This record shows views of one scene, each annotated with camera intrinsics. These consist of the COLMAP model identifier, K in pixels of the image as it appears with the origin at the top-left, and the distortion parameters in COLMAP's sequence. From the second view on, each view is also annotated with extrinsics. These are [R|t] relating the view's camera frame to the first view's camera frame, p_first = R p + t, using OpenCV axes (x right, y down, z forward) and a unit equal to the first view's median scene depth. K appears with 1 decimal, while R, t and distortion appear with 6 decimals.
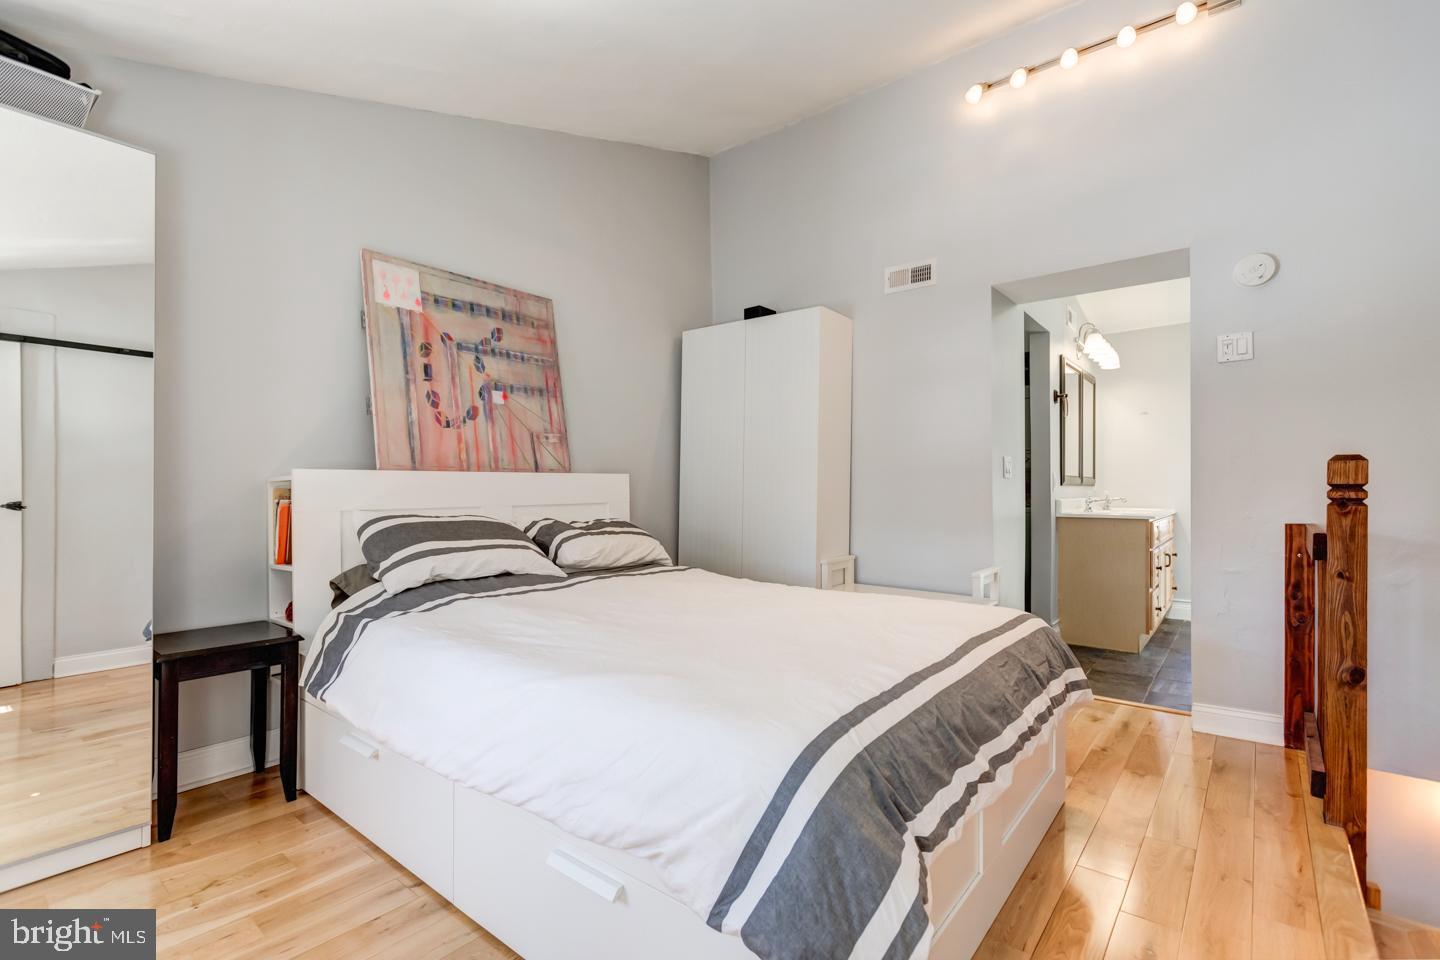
lens RADIAL K [[642.5, 0, 713.4], [0, 642.5, 488.8], [0, 0, 1]] dist [0.001199, -0.000774]
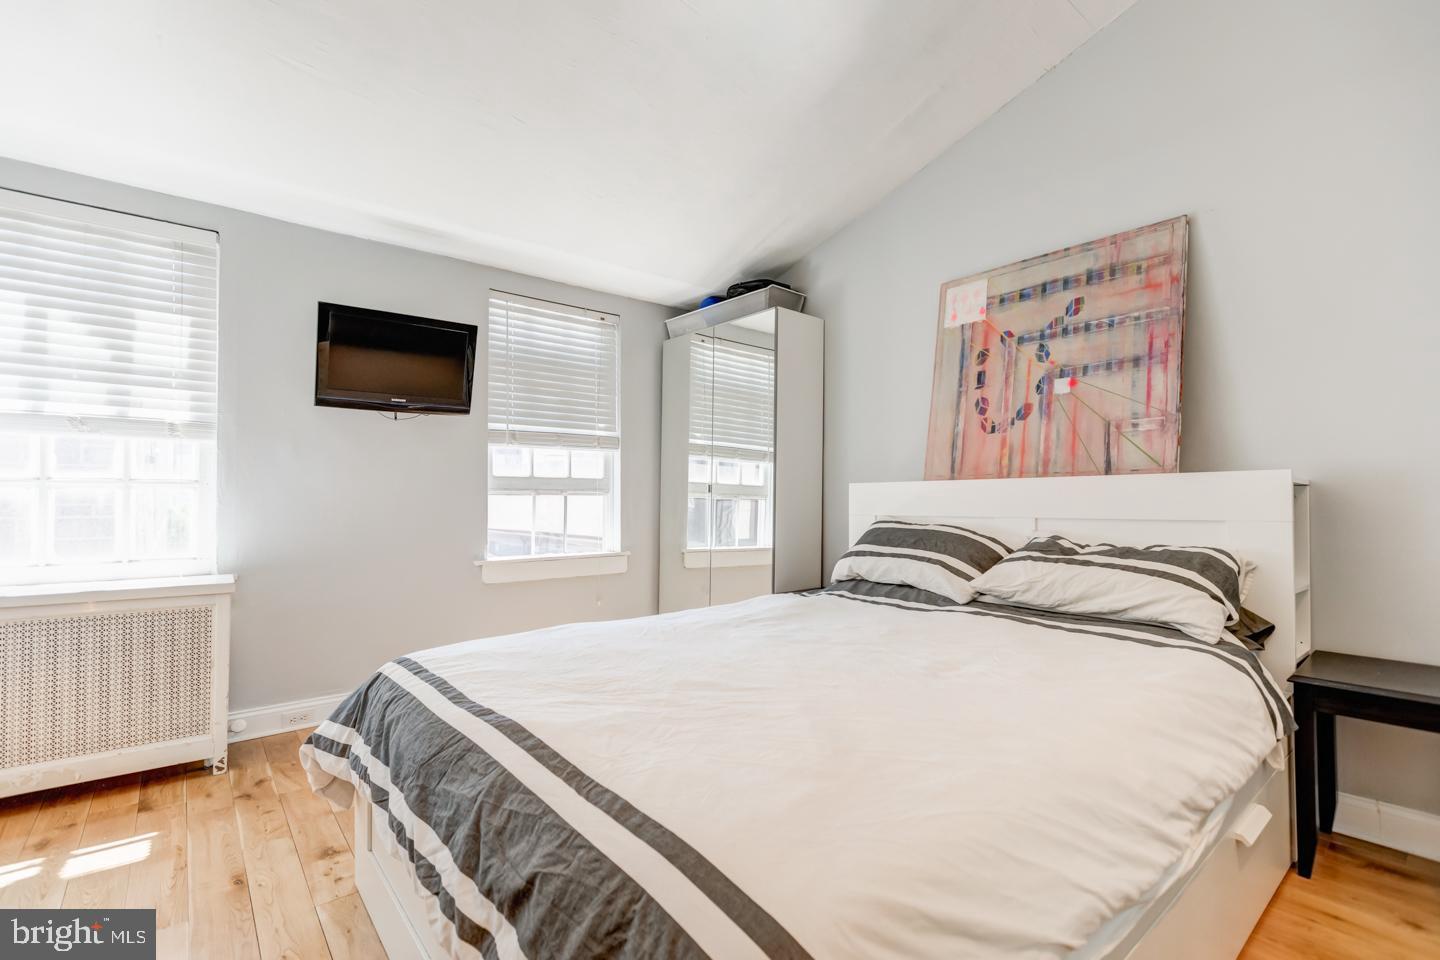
lens RADIAL K [[645.8, 0, 717.7], [0, 645.8, 485.7], [0, 0, 1]] dist [-0.000005, 0.000109]
pose [[-0.180132, -0.017309, -0.983490, 0.580636], [0.002658, 0.999833, -0.018084, -0.001366], [0.983639, -0.005872, -0.180055, 0.752669]]
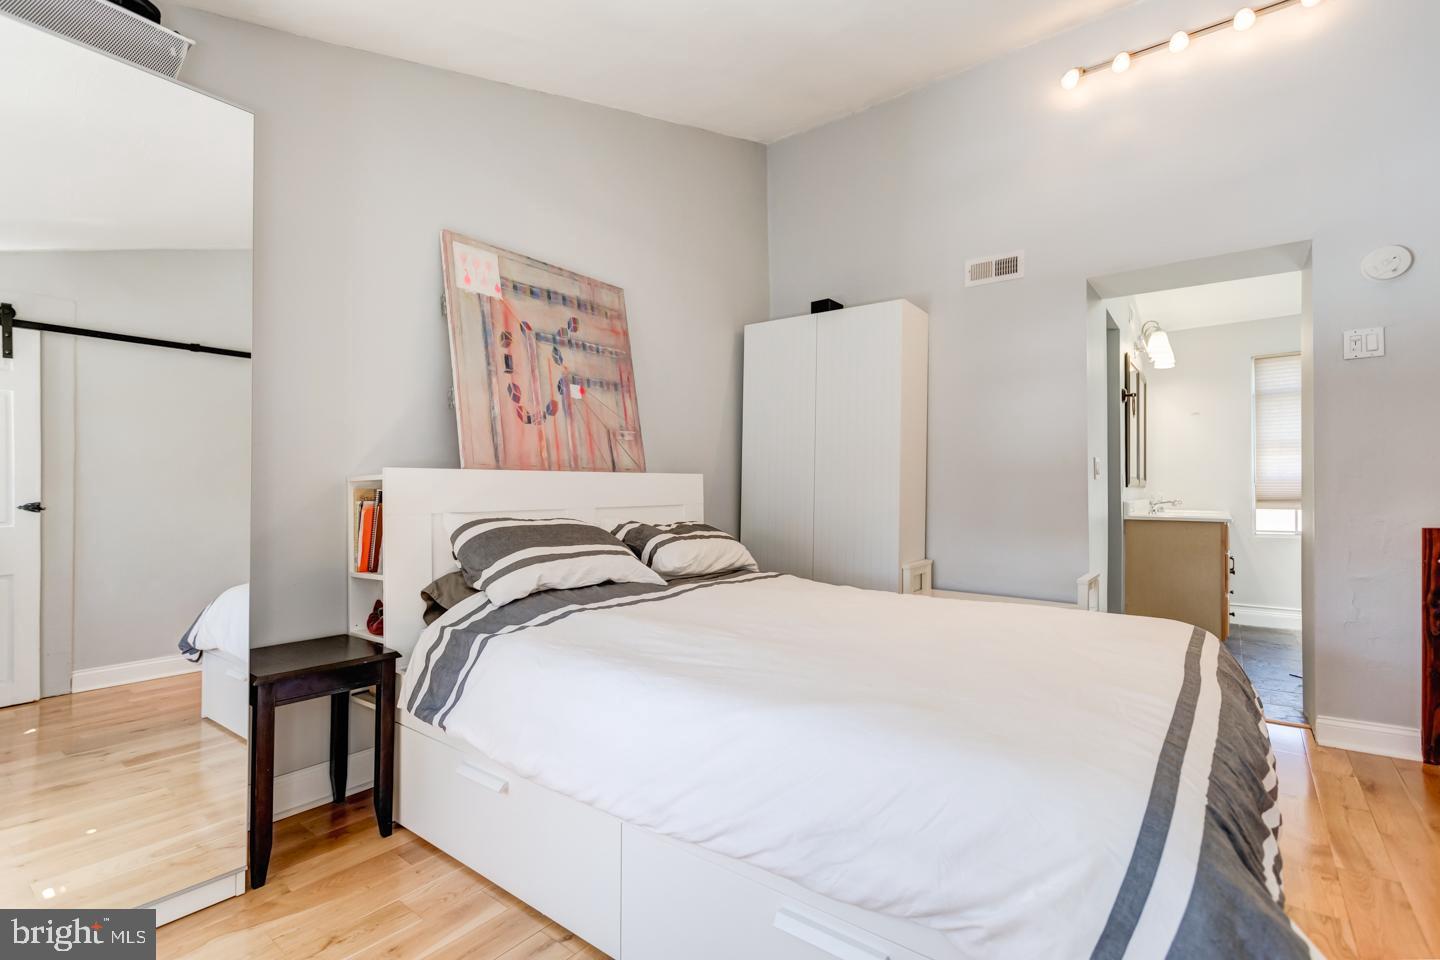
lens RADIAL K [[645.8, 0, 717.7], [0, 645.8, 485.7], [0, 0, 1]] dist [-0.000005, 0.000109]
pose [[0.999670, 0.002230, 0.025604, -0.160655], [-0.002081, 0.999981, -0.005833, -0.000608], [-0.025617, 0.005778, 0.999655, 0.060170]]
